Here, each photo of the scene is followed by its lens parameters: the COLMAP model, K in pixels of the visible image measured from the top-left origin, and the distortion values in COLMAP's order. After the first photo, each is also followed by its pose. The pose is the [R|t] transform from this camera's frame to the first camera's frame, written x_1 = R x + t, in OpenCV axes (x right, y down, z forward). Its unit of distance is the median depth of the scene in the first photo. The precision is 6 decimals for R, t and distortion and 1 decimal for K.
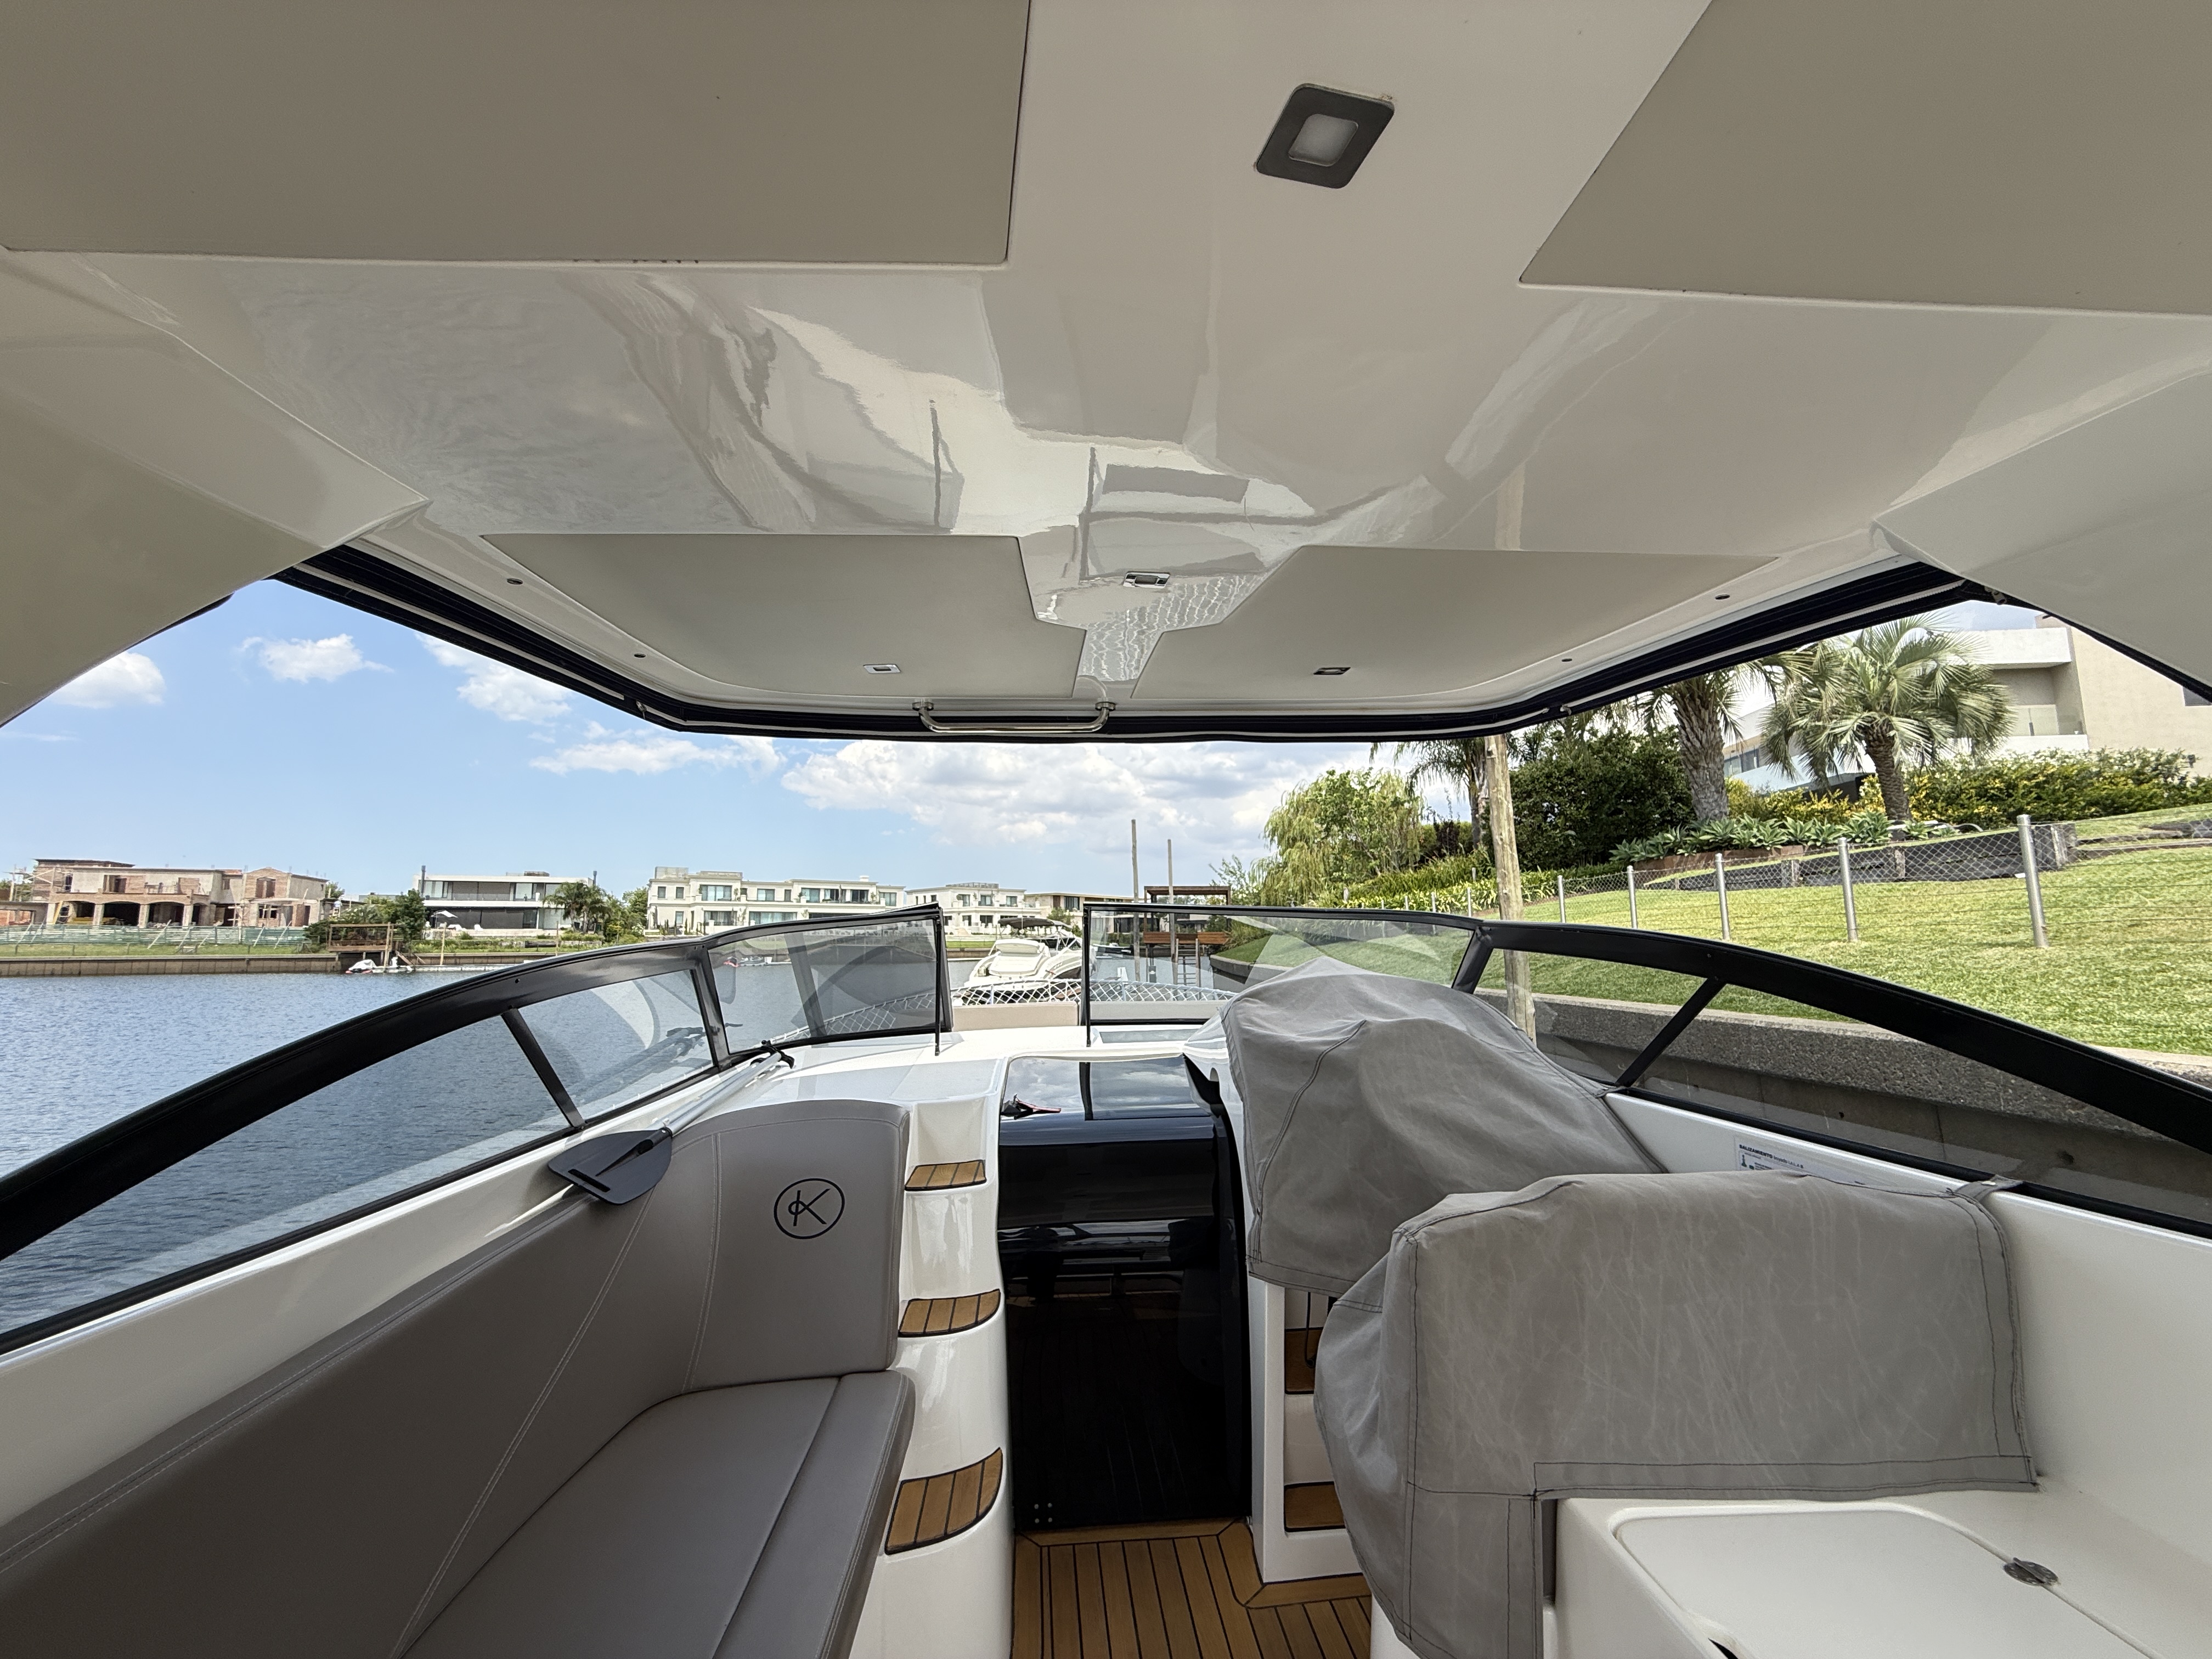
lens RADIAL K [[882.0, 0, 1103.4], [0, 882.0, 840.6], [0, 0, 1]] dist [0.000092, -0.000078]
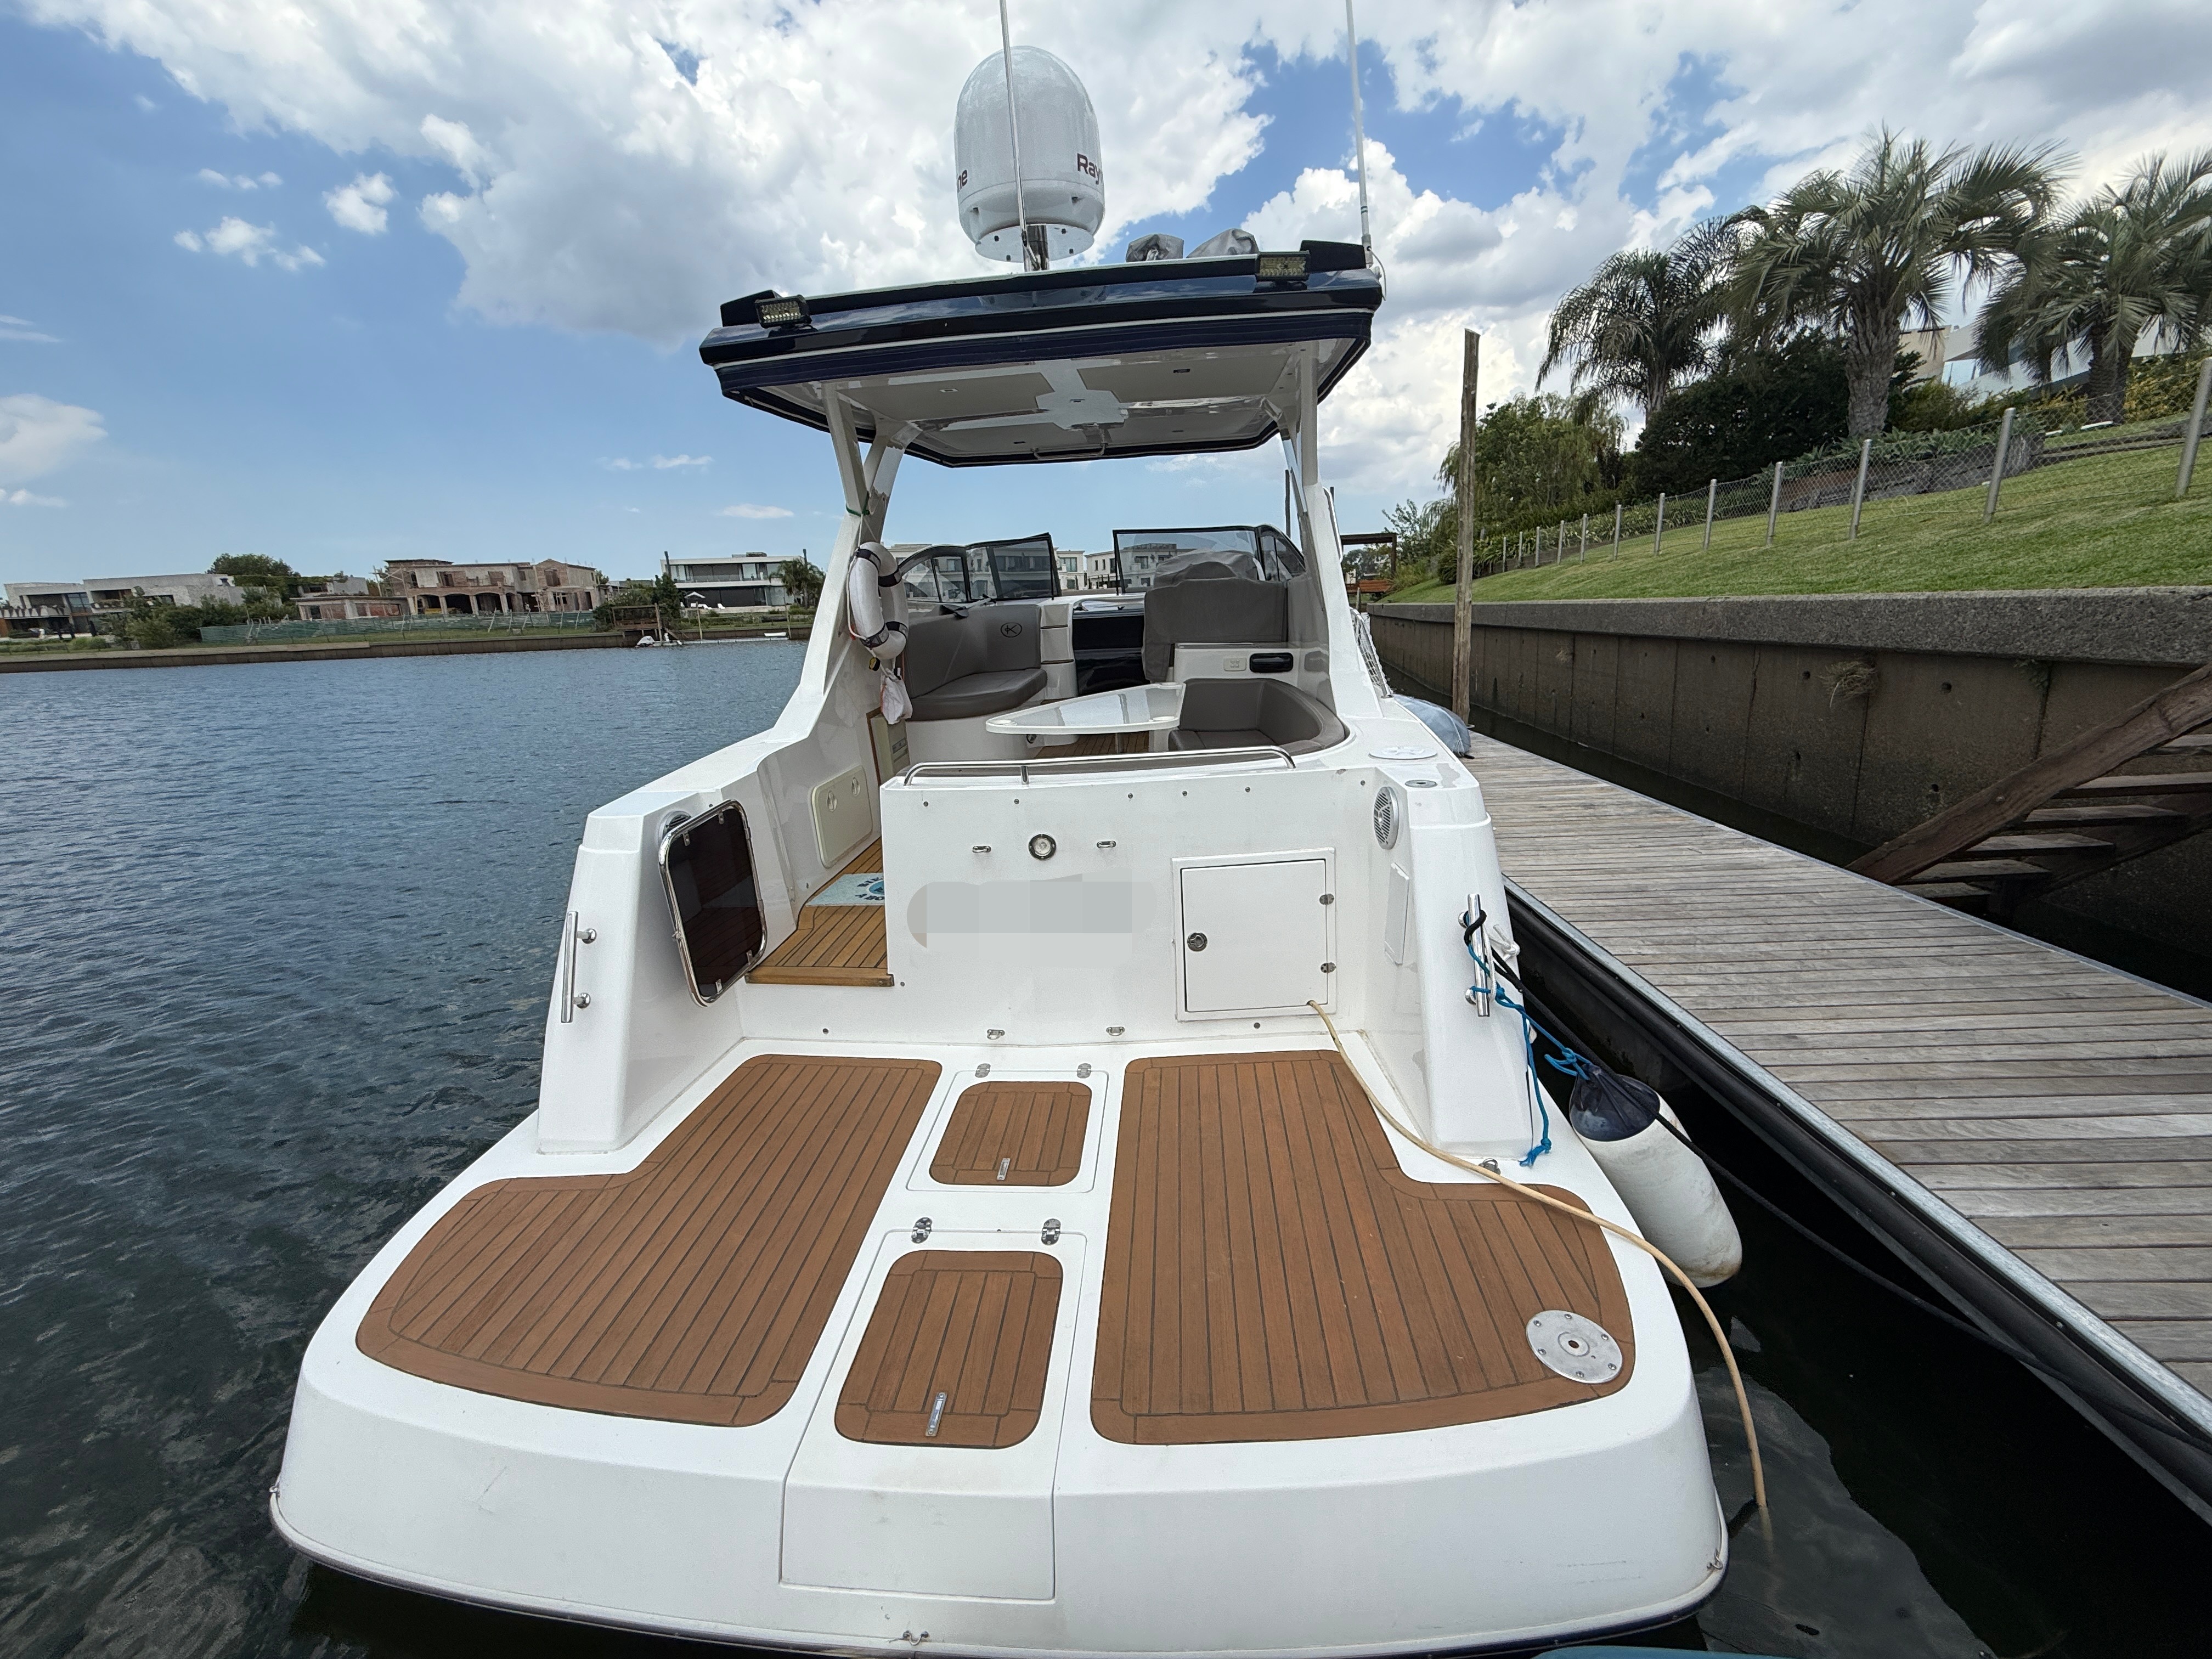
lens RADIAL K [[897.4, 0, 1106.0], [0, 897.4, 829.5], [0, 0, 1]] dist [-0.000182, 0.000232]
pose [[0.977872, 0.017749, -0.208449, 0.053542], [0.056409, 0.937119, 0.344422, -0.003055], [0.201454, -0.348559, 0.915381, -0.171613]]
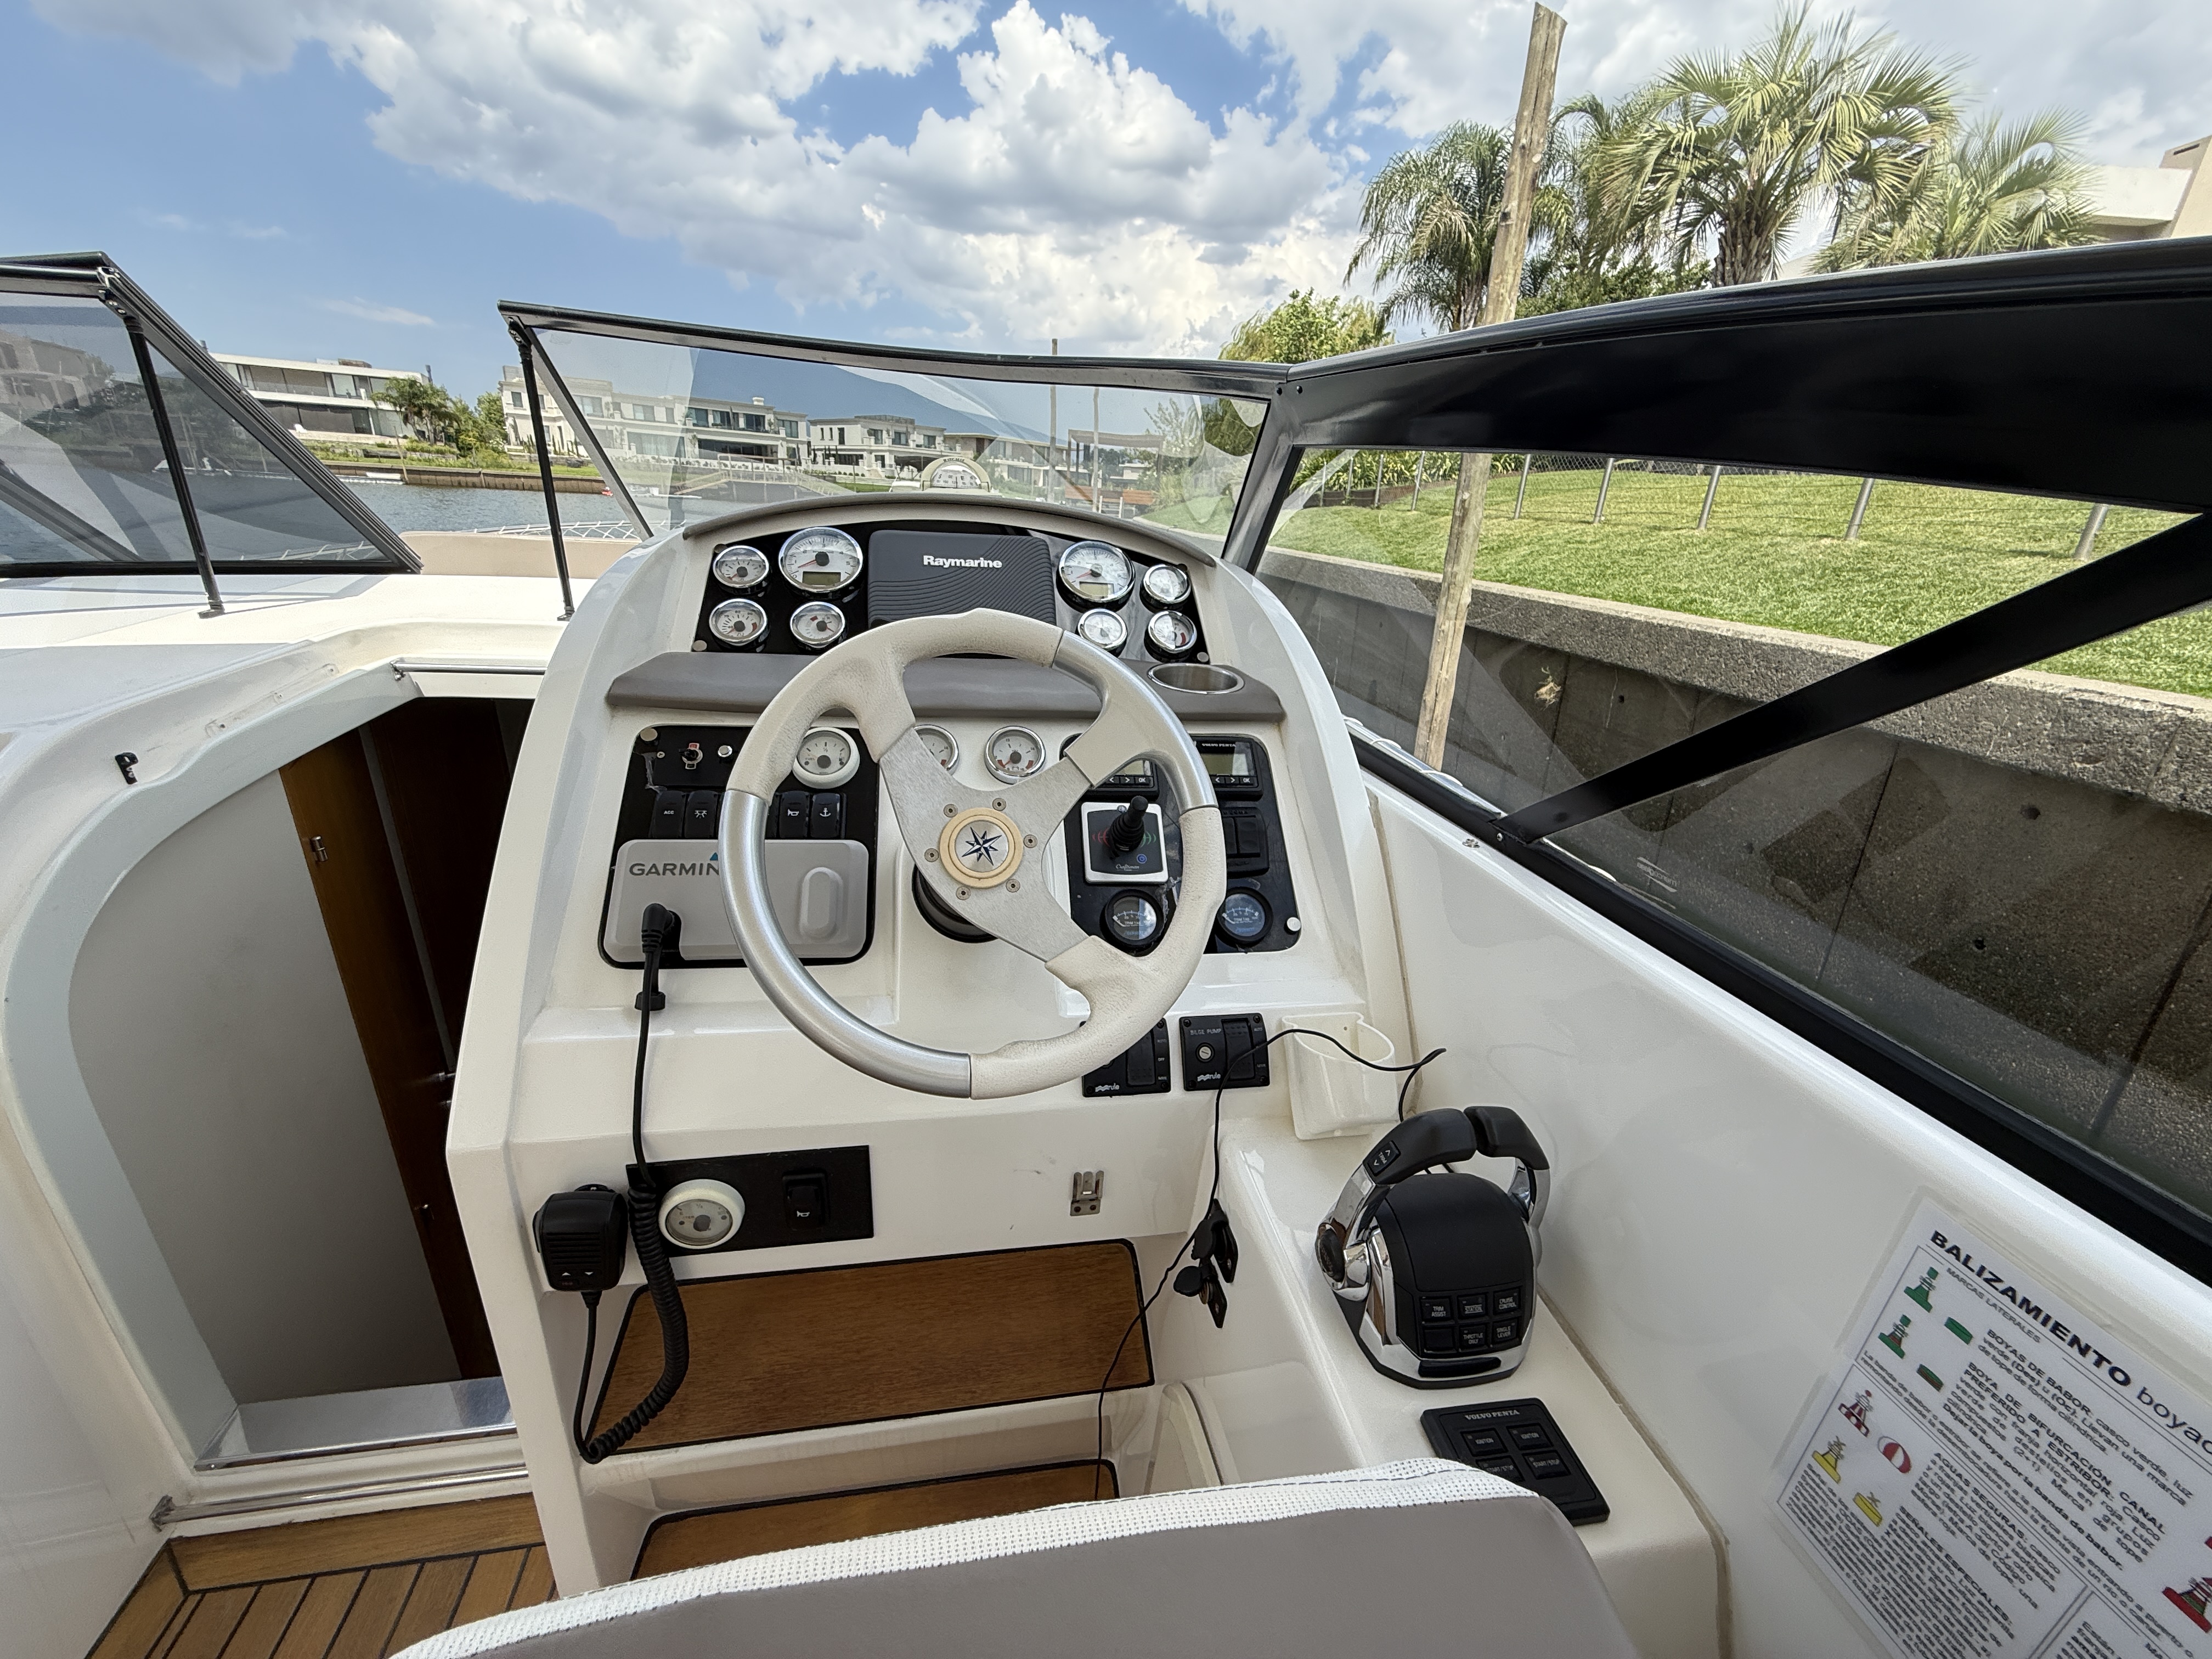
lens RADIAL K [[881.4, 0, 1094.6], [0, 881.4, 826.1], [0, 0, 1]] dist [0.001166, 0.000208]
pose [[0.995815, 0.036906, 0.083607, 0.018735], [-0.070751, 0.890397, 0.449653, 0.008277], [-0.057849, -0.453687, 0.889282, 0.045998]]
